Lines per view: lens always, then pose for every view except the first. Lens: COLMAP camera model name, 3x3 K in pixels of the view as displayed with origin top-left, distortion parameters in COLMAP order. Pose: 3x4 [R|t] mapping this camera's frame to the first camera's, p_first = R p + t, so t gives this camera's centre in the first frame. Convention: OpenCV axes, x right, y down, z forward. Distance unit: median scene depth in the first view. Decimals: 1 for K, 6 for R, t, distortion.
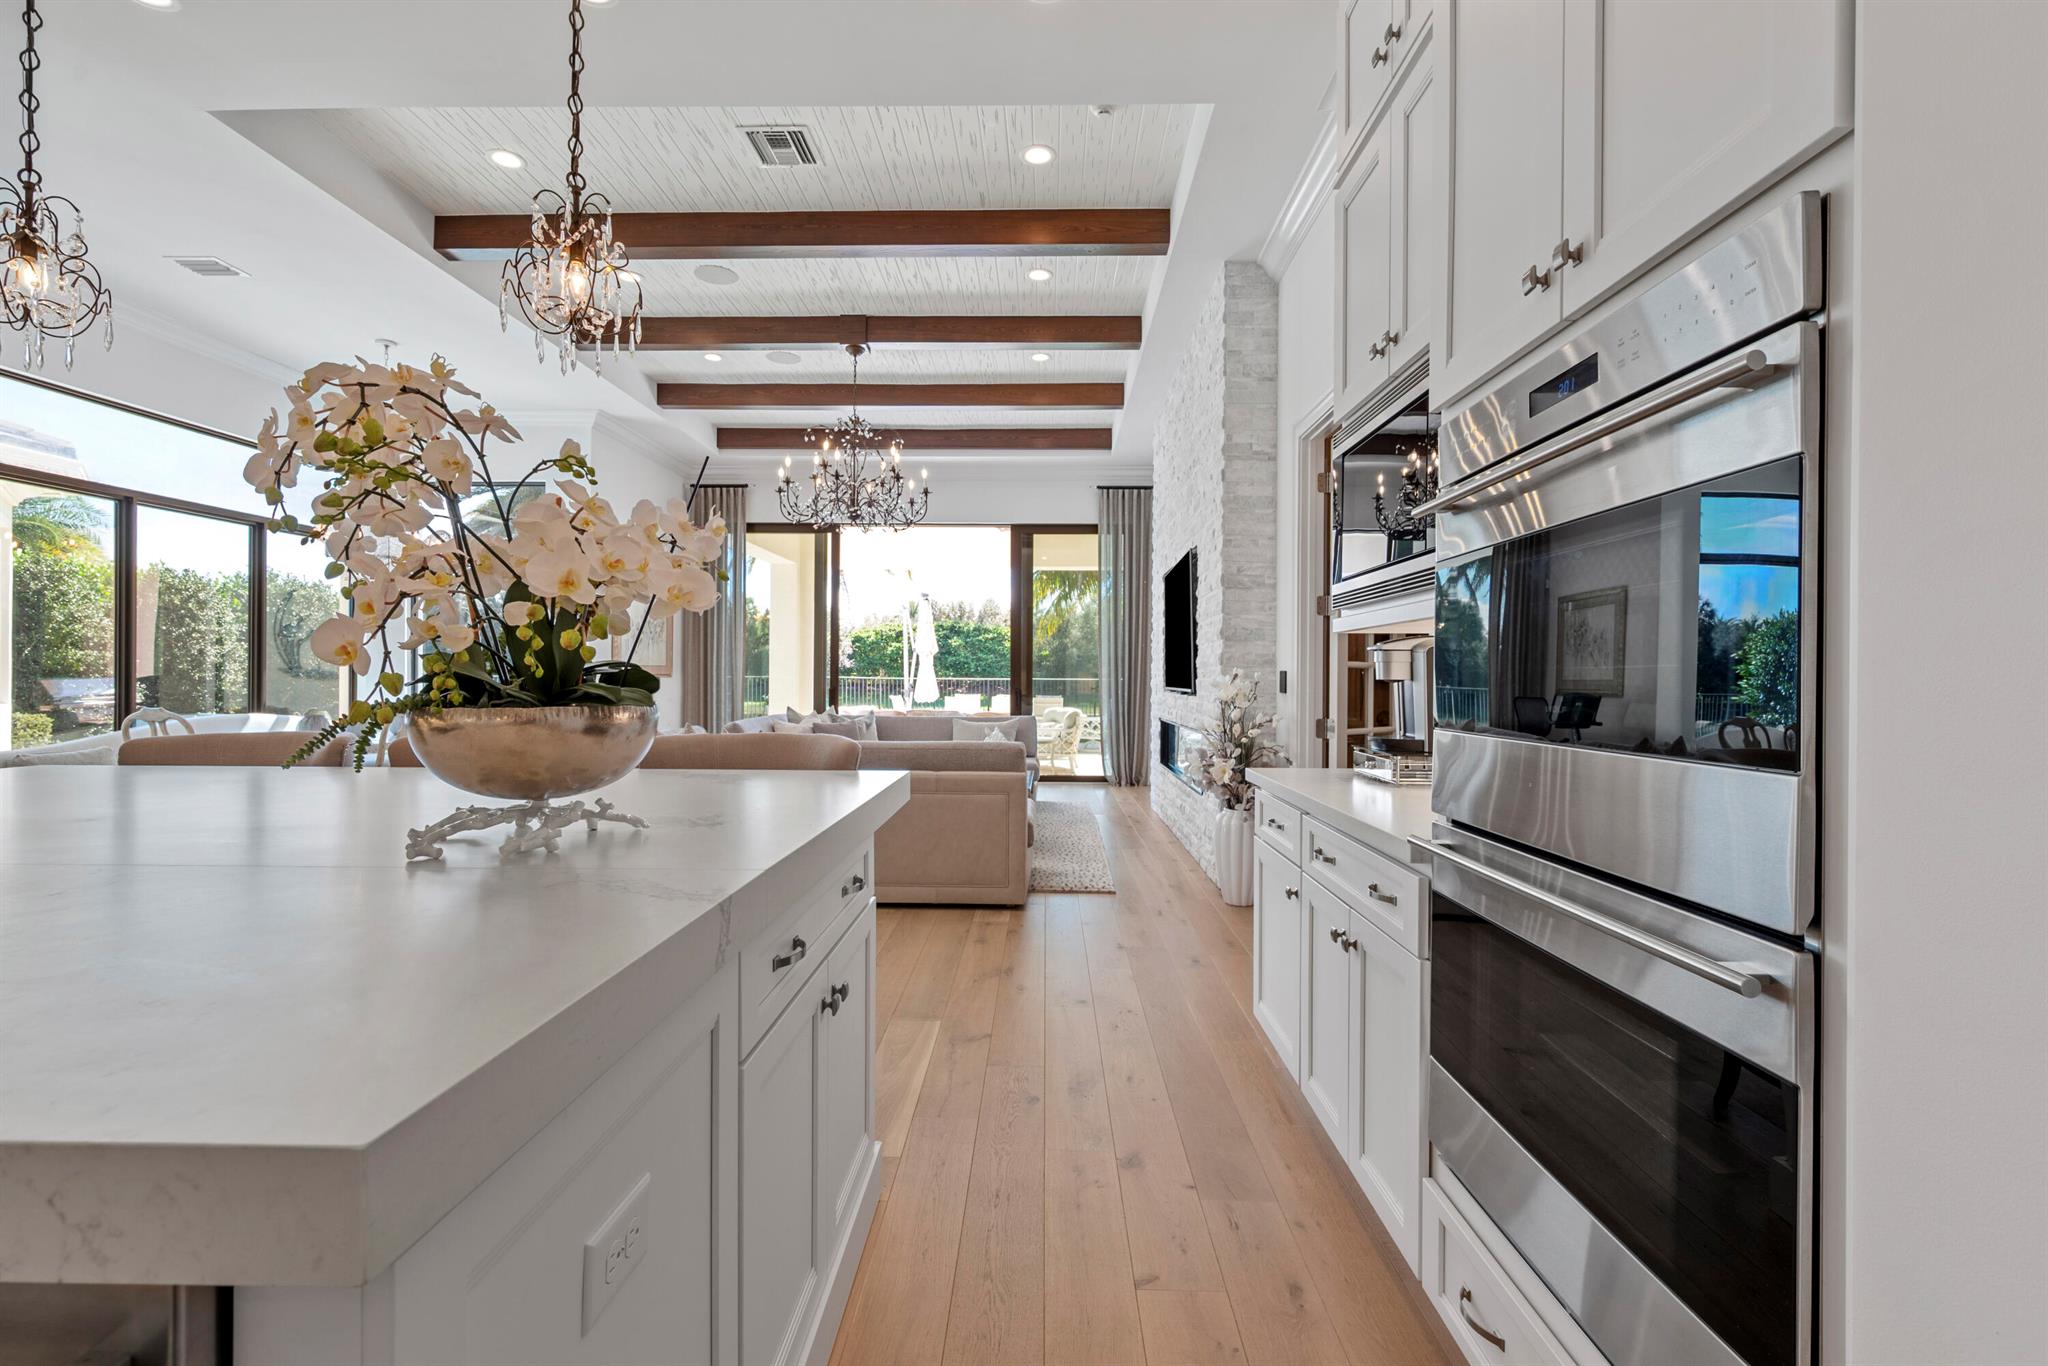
lens RADIAL K [[893.6, 0, 1020.1], [0, 893.6, 685.2], [0, 0, 1]] dist [-0.001824, -0.000952]
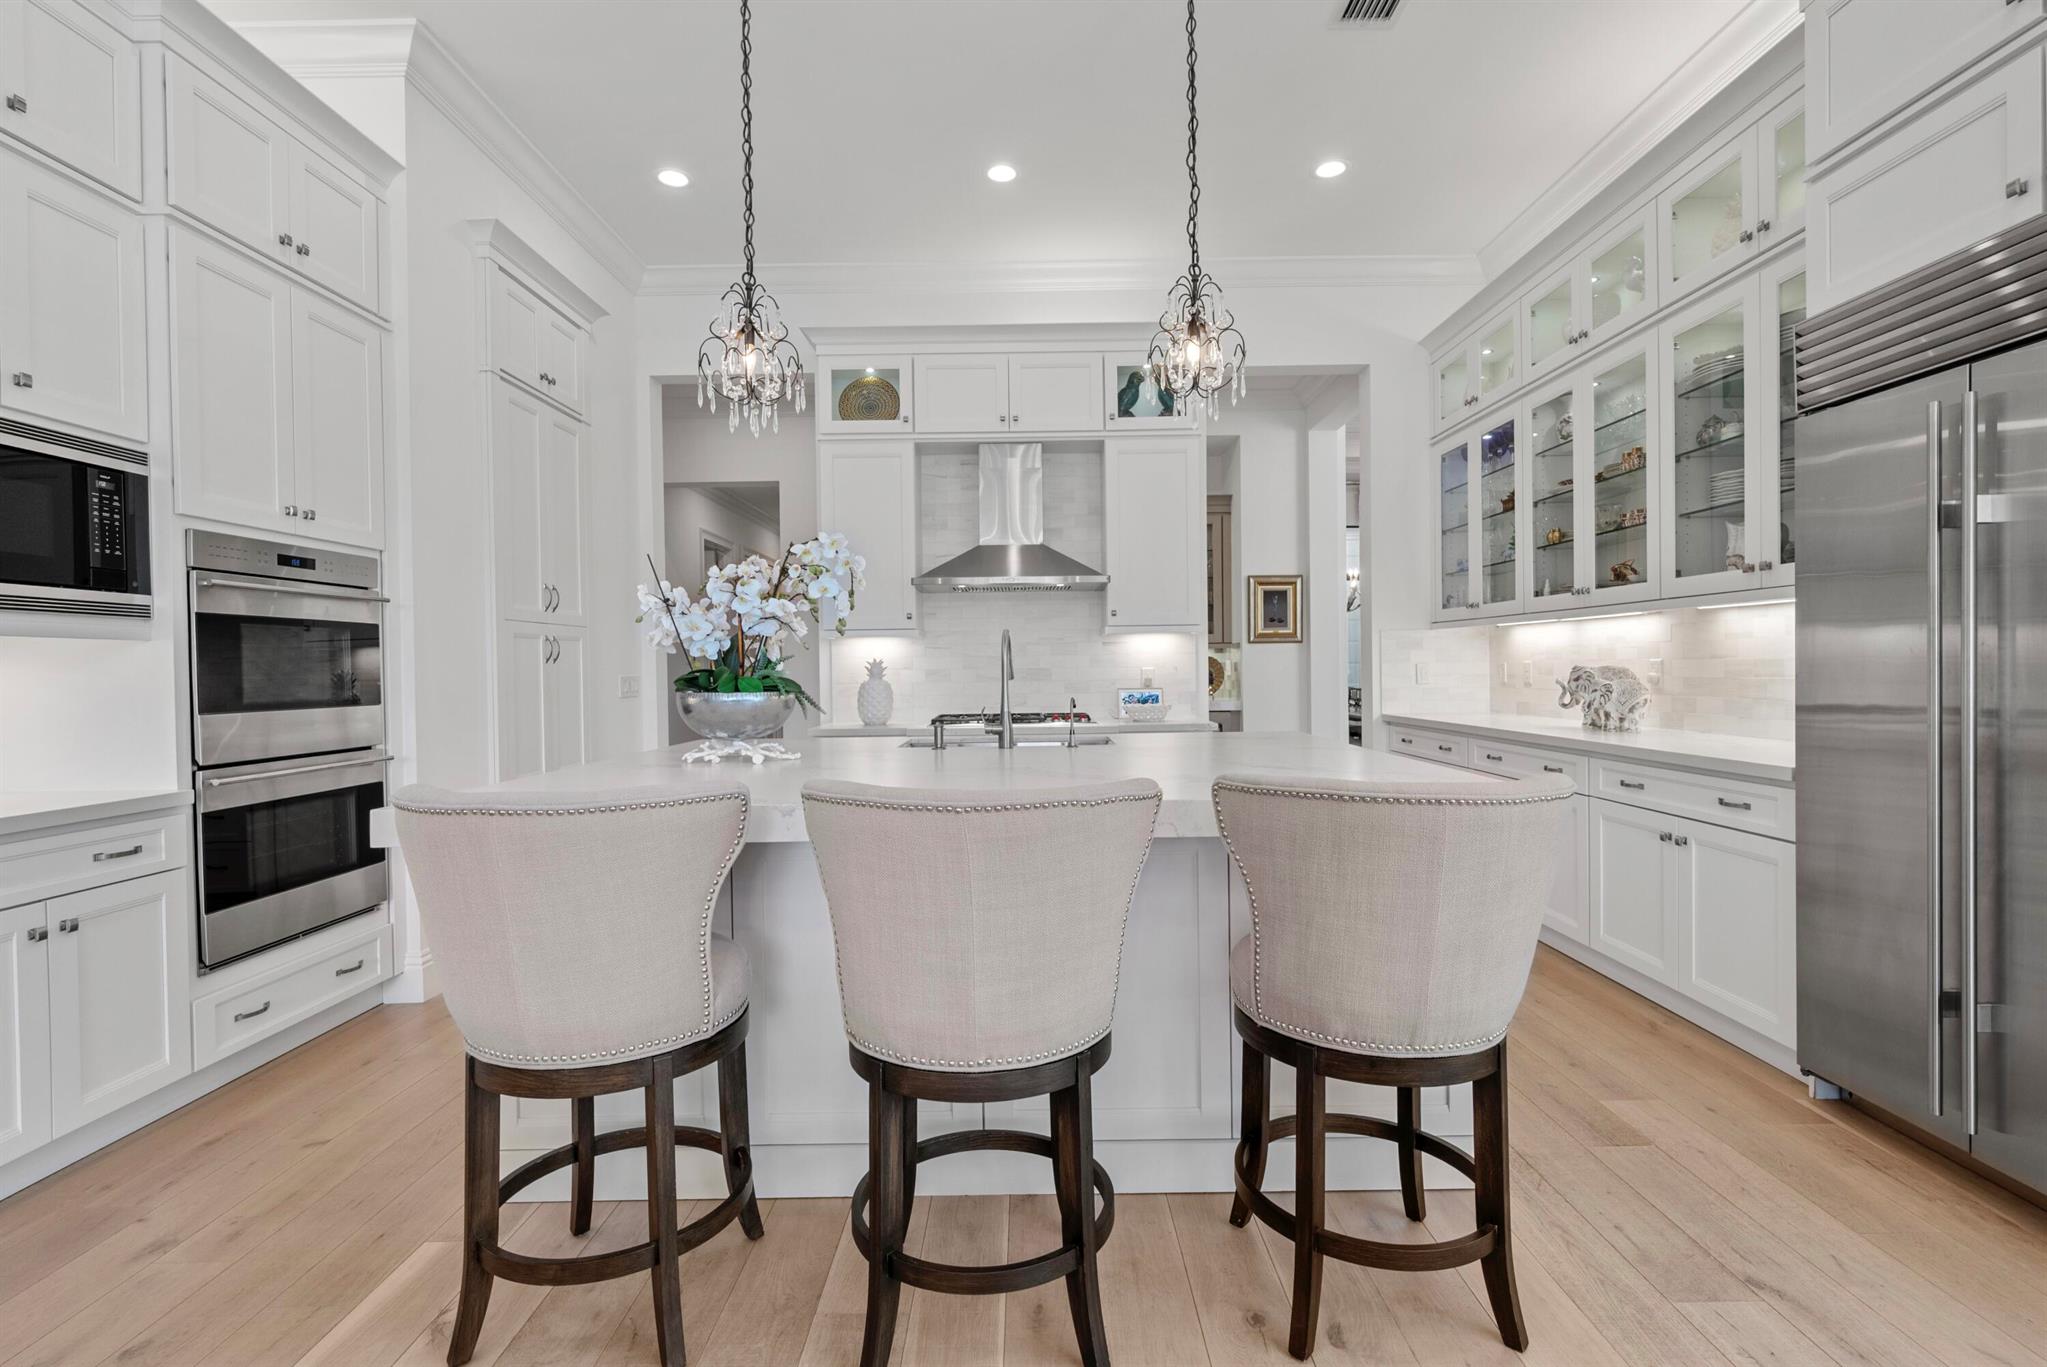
lens RADIAL K [[952.9, 0, 1026.5], [0, 952.9, 671.3], [0, 0, 1]] dist [0.003795, 0.000949]
pose [[-0.999679, 0.007890, -0.024059, -0.302270], [0.007633, 0.999913, 0.010764, -0.010410], [0.024141, 0.010577, -0.999653, 0.841914]]
